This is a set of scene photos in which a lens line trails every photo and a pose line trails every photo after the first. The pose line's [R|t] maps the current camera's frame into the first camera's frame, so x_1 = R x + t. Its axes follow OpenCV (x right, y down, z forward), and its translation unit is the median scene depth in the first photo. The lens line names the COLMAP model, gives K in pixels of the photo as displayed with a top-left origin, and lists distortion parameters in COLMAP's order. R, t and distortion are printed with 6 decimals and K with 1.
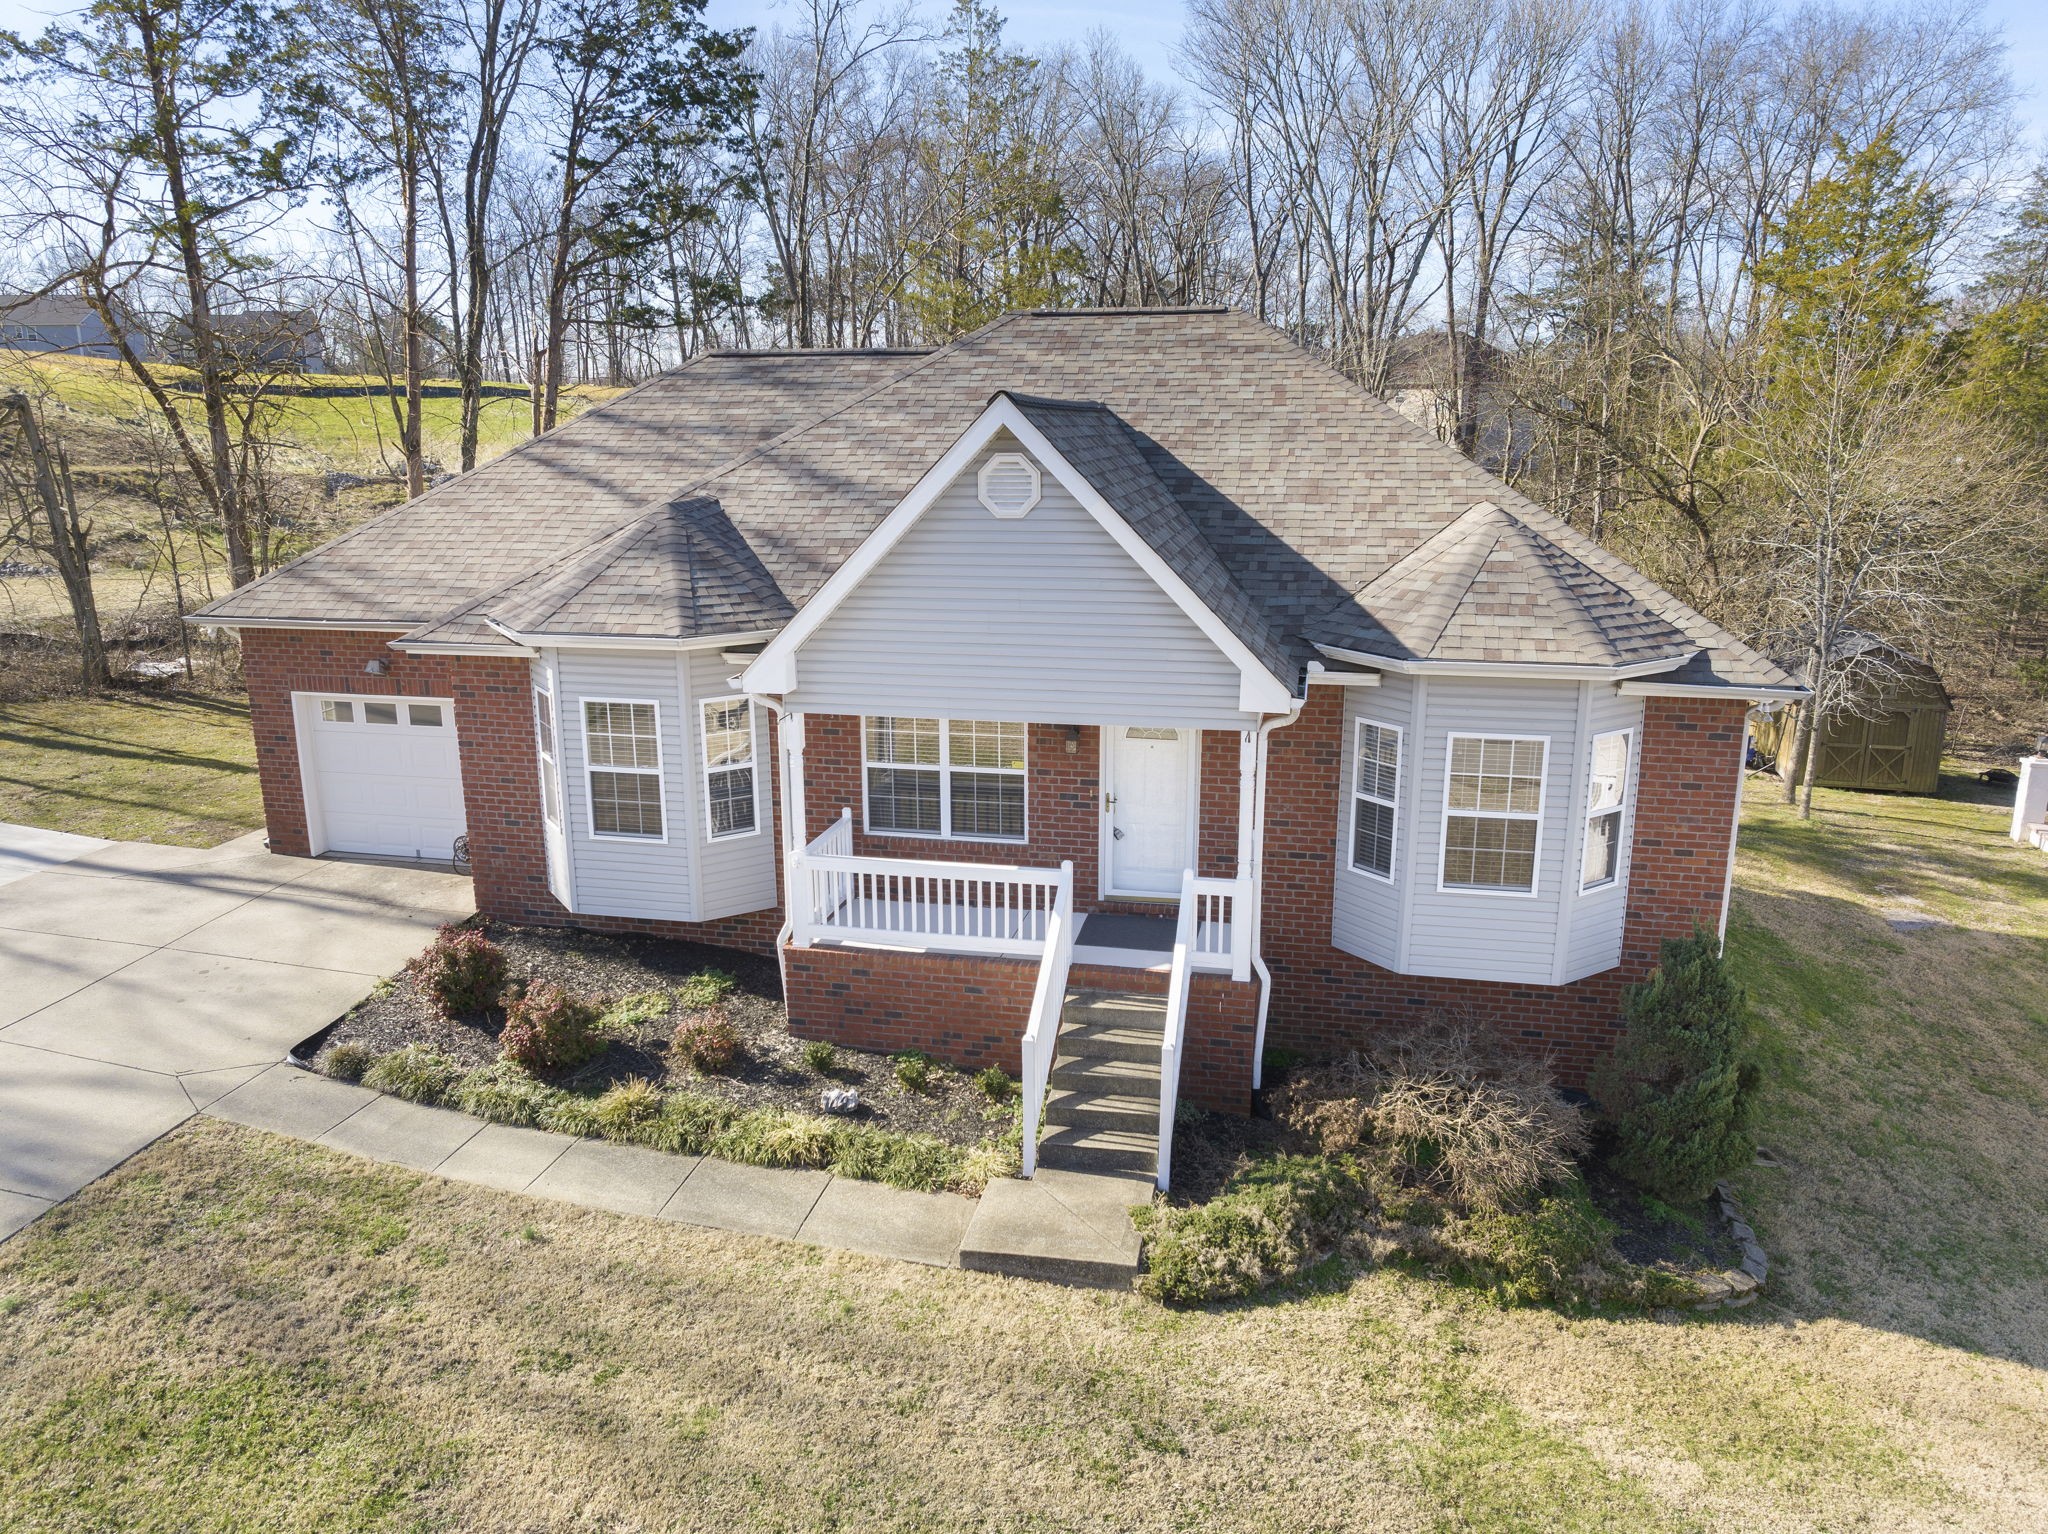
lens RADIAL K [[1438.6, 0, 1022.2], [0, 1438.6, 773.1], [0, 0, 1]] dist [-0.028757, 0.001162]
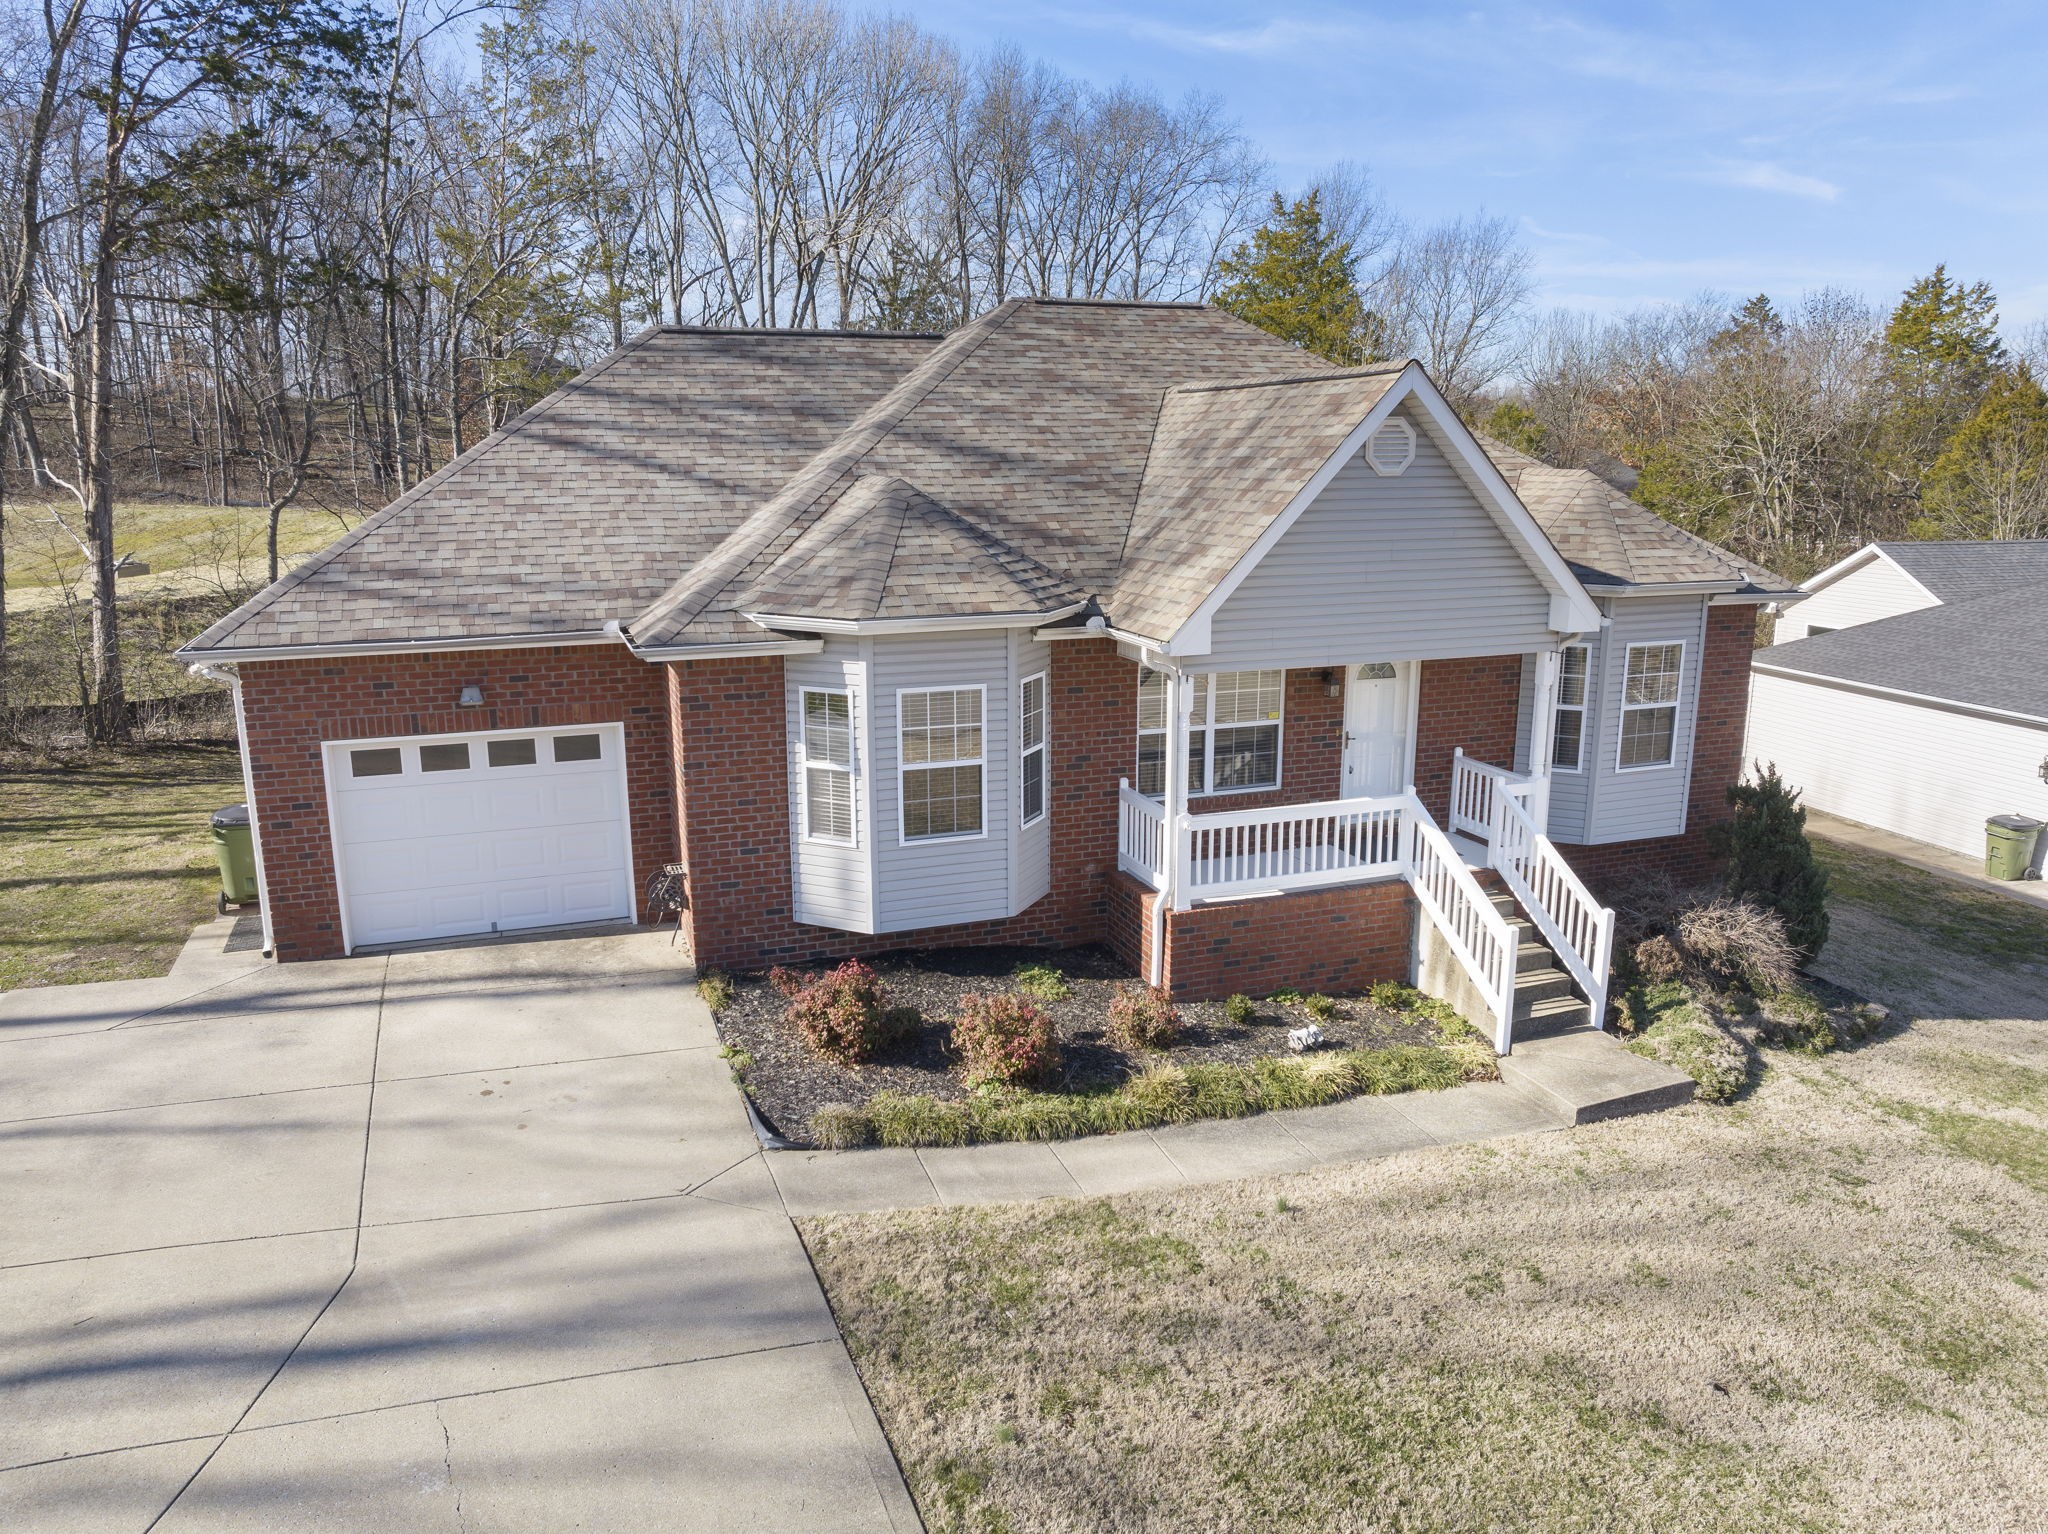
lens RADIAL K [[1451.0, 0, 1026.1], [0, 1451.0, 771.4], [0, 0, 1]] dist [-0.044916, -0.006545]
pose [[0.841715, -0.118633, 0.526728, -0.749710], [0.130651, 0.991323, 0.014491, -0.004020], [-0.523876, 0.056620, 0.849910, 0.188675]]
